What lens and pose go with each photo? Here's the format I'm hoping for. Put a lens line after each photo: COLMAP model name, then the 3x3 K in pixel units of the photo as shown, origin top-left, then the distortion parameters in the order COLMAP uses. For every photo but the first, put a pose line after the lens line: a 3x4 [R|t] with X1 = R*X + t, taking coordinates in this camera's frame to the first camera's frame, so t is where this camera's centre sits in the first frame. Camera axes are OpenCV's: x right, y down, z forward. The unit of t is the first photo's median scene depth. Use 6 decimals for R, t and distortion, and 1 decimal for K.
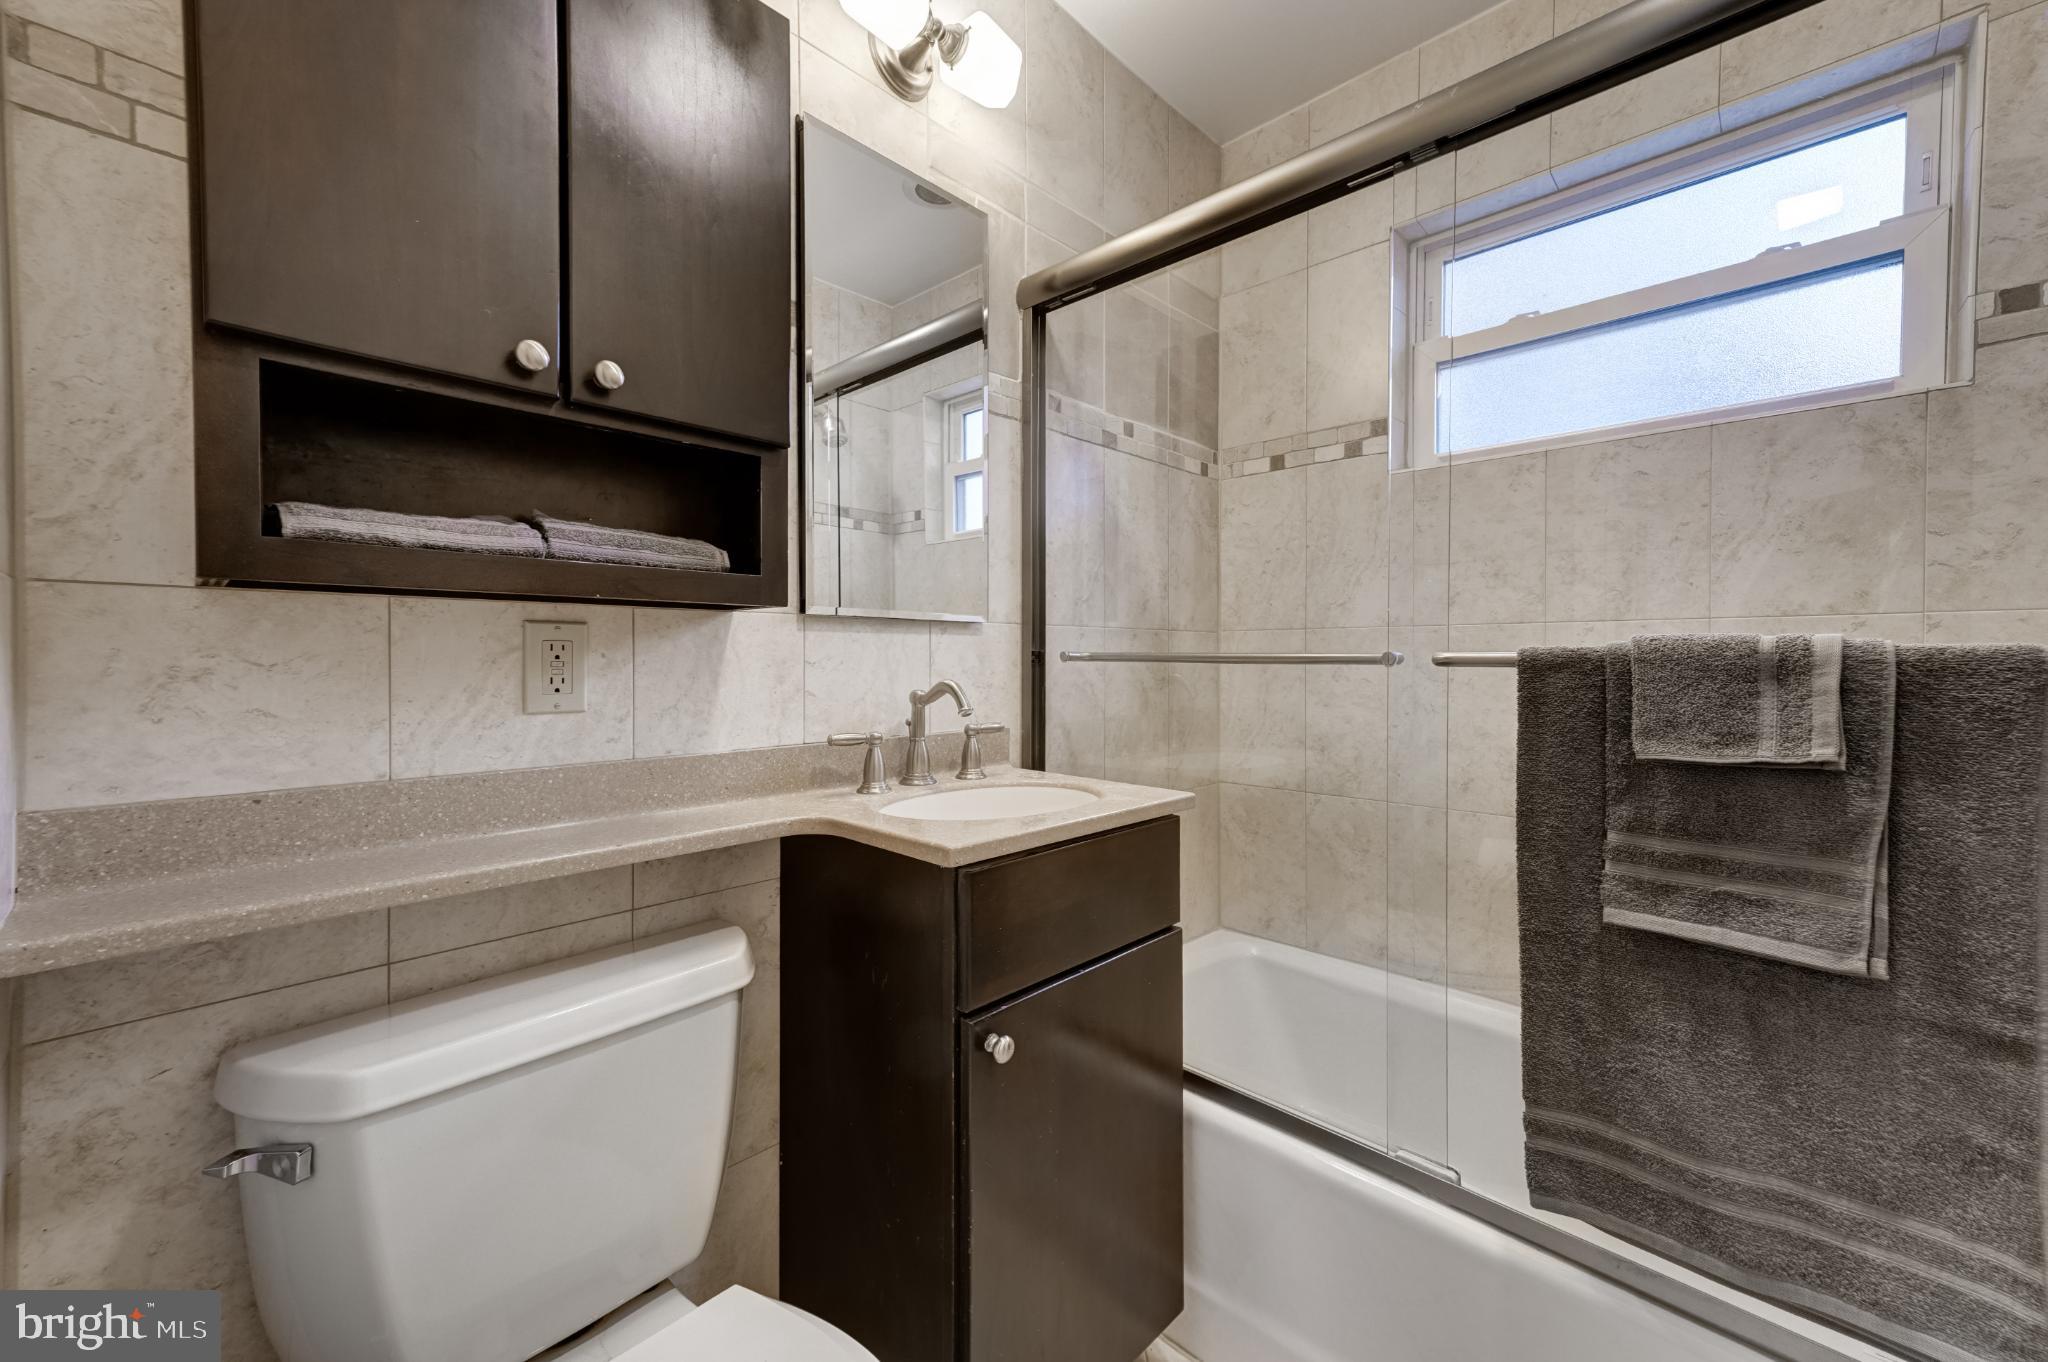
lens RADIAL K [[792.5, 0, 1036.7], [0, 792.5, 678.2], [0, 0, 1]] dist [0.032900, 0.000028]
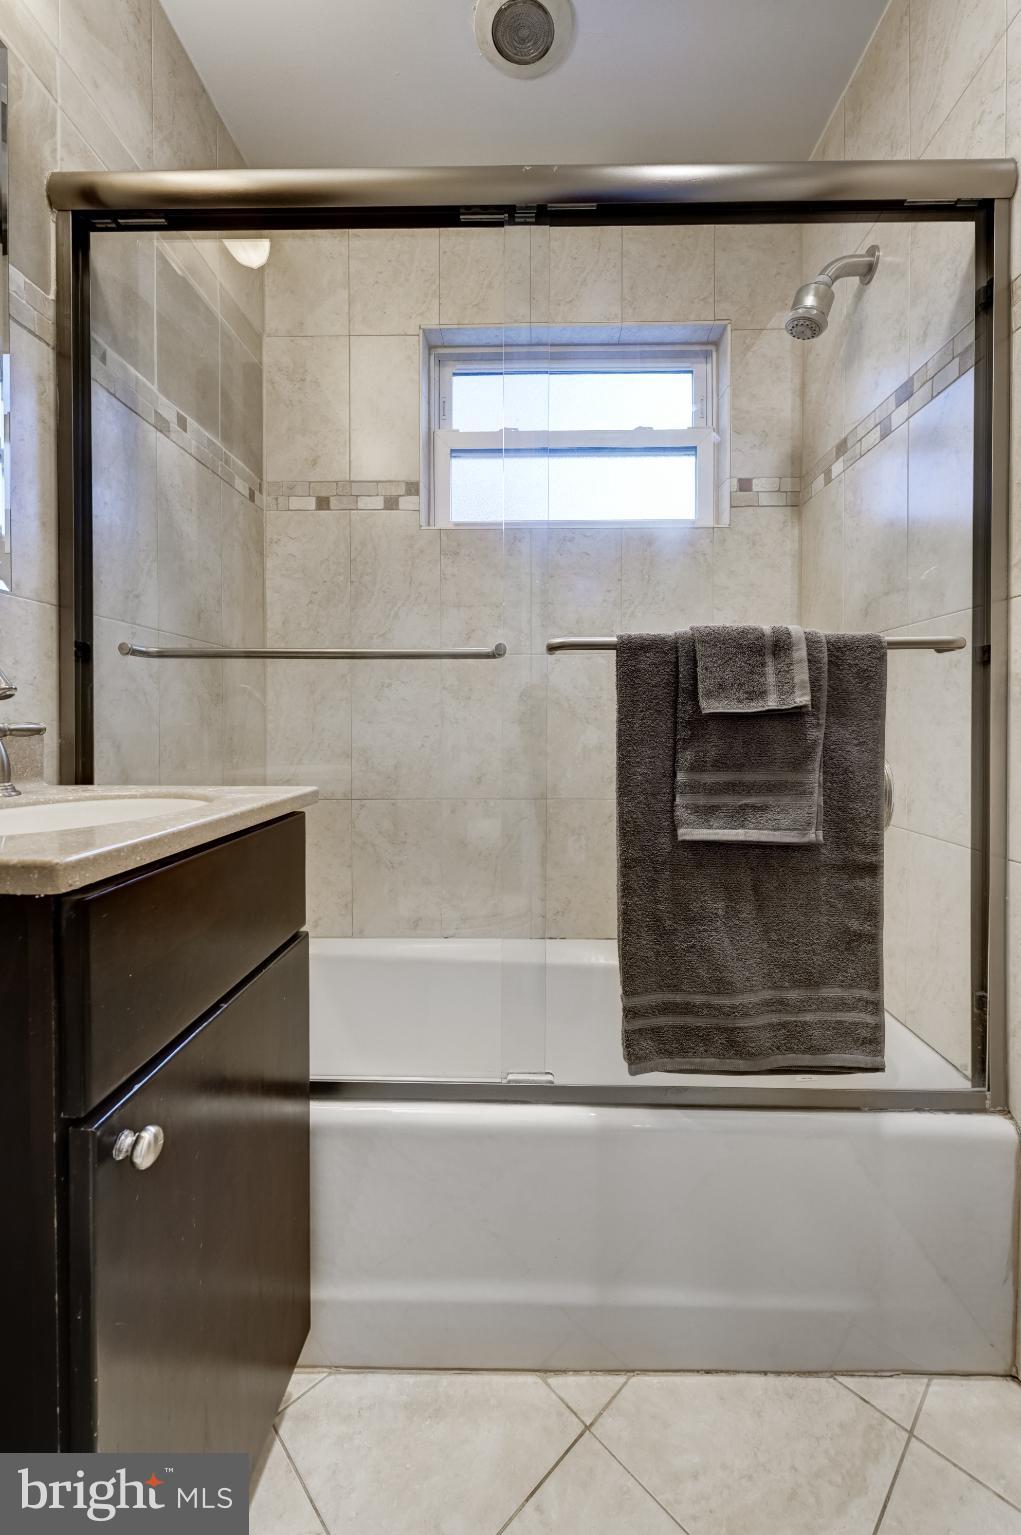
lens RADIAL K [[620.0, 0, 516.8], [0, 620.0, 735.0], [0, 0, 1]] dist [0.003695, -0.000016]
pose [[0.745888, -0.010826, 0.665984, -0.117756], [0.014761, 0.999891, -0.000278, 0.087450], [-0.665908, 0.010038, 0.745966, 0.290878]]
